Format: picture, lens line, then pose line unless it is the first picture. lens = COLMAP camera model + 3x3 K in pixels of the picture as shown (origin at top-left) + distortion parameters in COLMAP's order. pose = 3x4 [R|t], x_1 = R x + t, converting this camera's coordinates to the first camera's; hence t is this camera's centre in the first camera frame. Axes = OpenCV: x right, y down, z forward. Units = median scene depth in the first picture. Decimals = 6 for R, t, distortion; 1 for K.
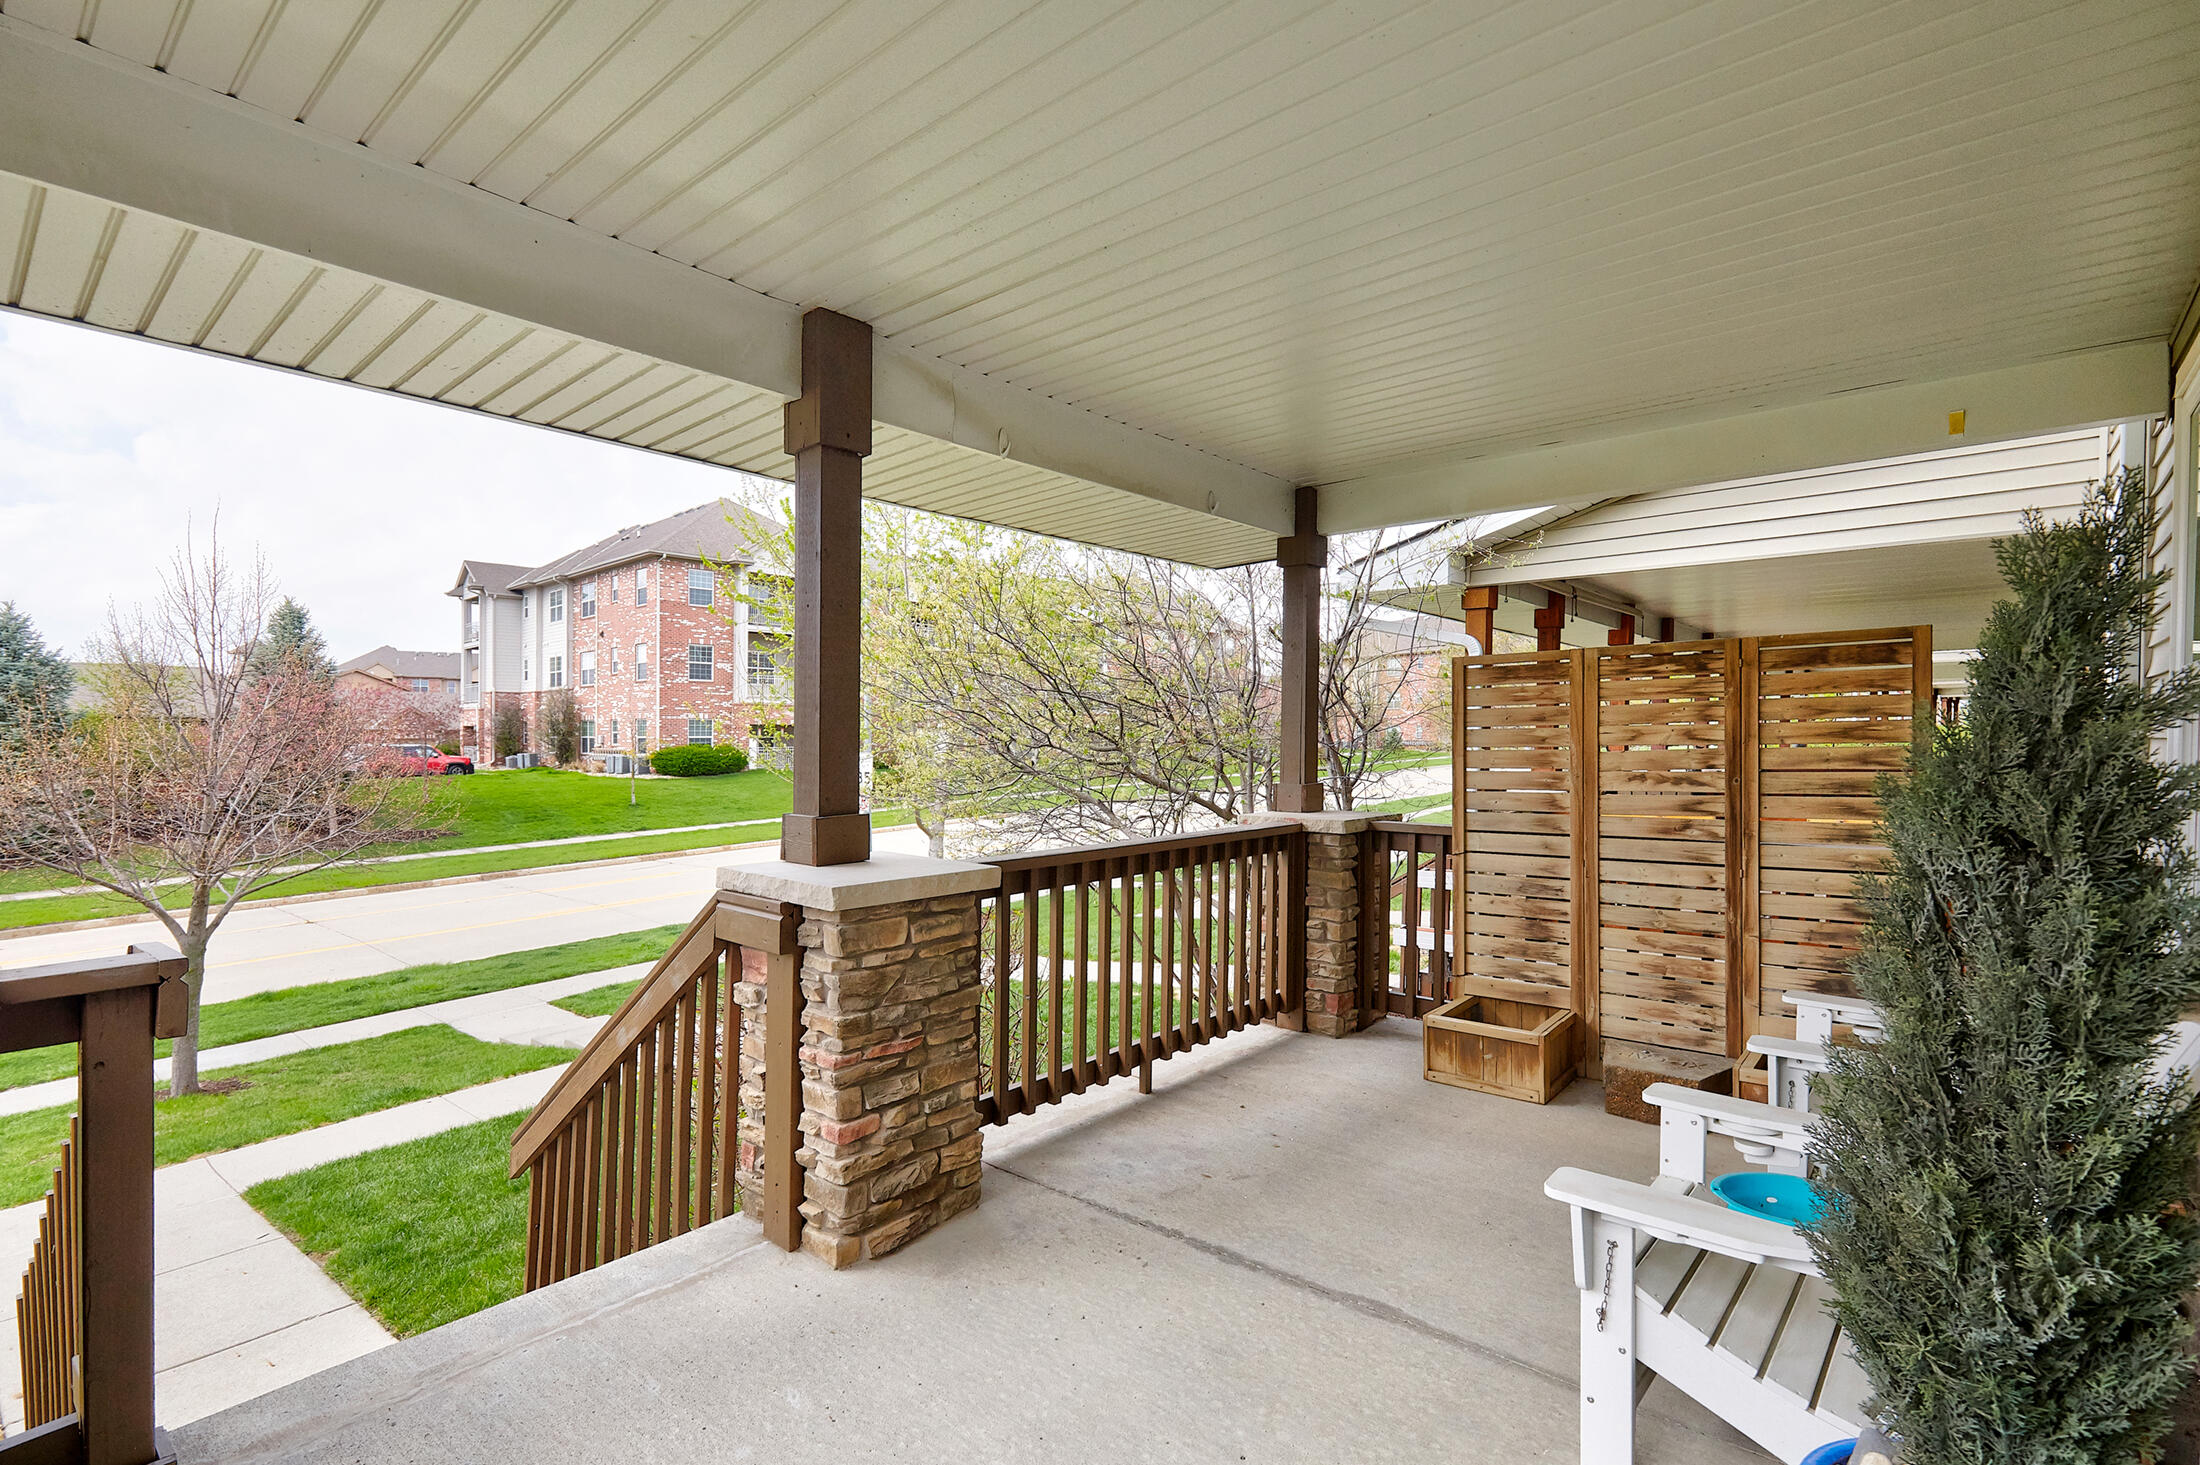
lens RADIAL K [[1026.1, 0, 1087.4], [0, 1026.1, 732.0], [0, 0, 1]] dist [-0.000495, -0.000063]
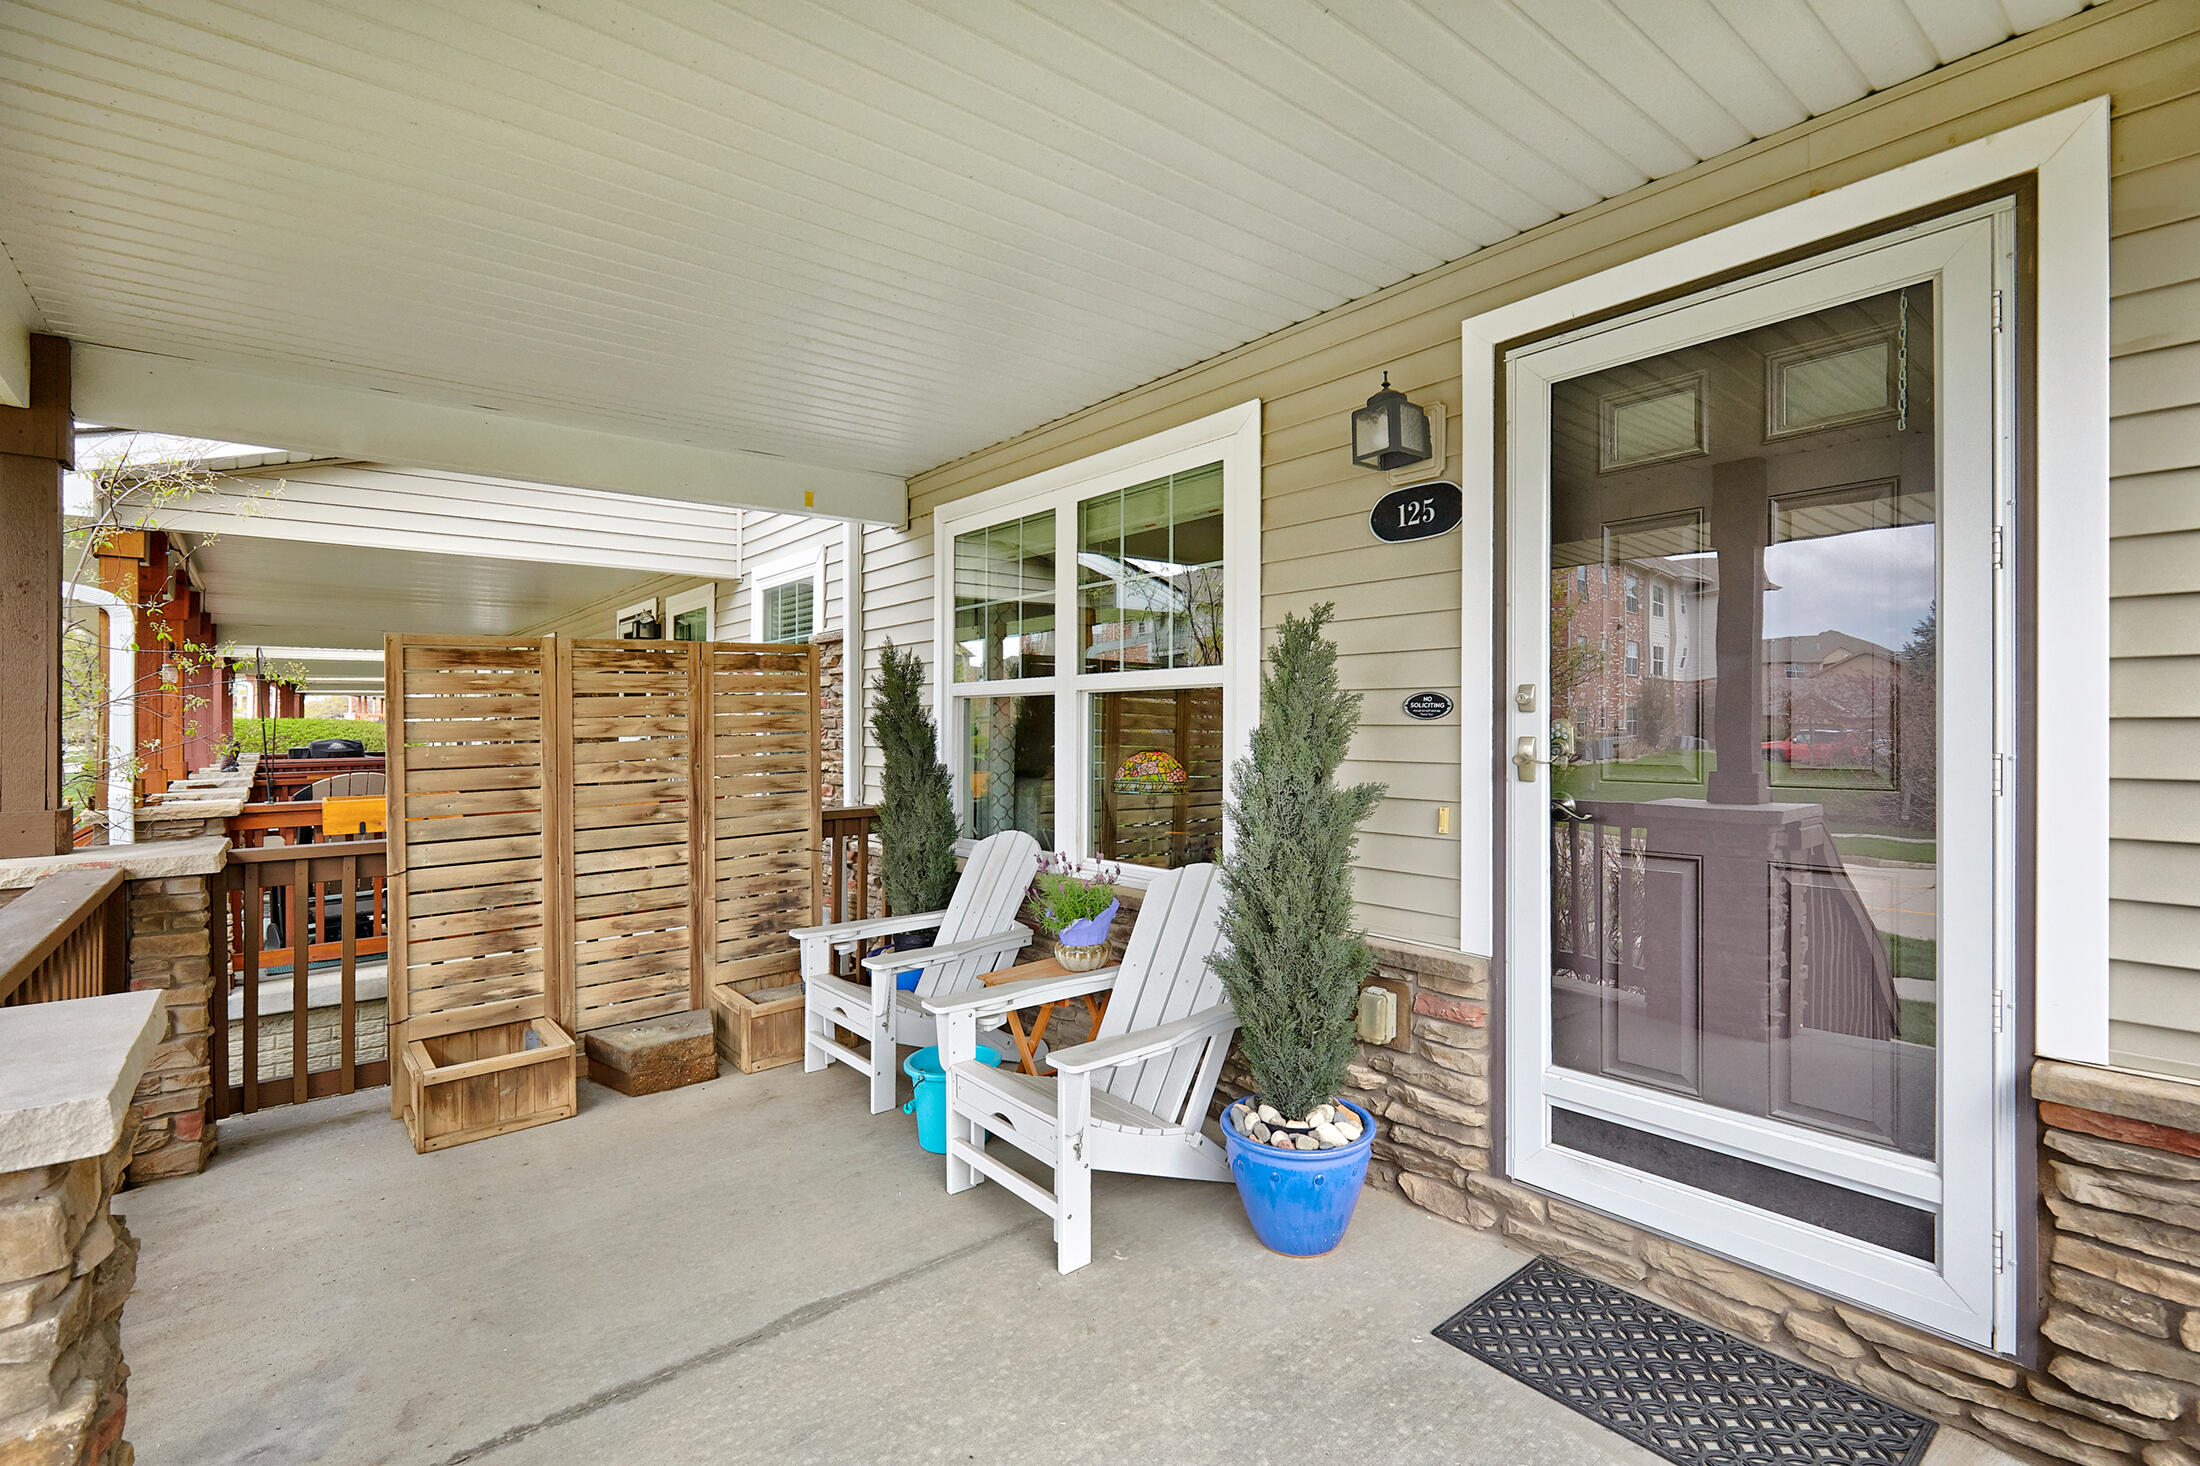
lens RADIAL K [[1026.1, 0, 1087.8], [0, 1026.1, 724.7], [0, 0, 1]] dist [-0.000495, -0.000063]
pose [[0.161811, -0.002356, 0.986819, -0.401906], [0.004120, 0.999990, 0.001712, 0.000858], [-0.986813, 0.003789, 0.161819, 0.363767]]
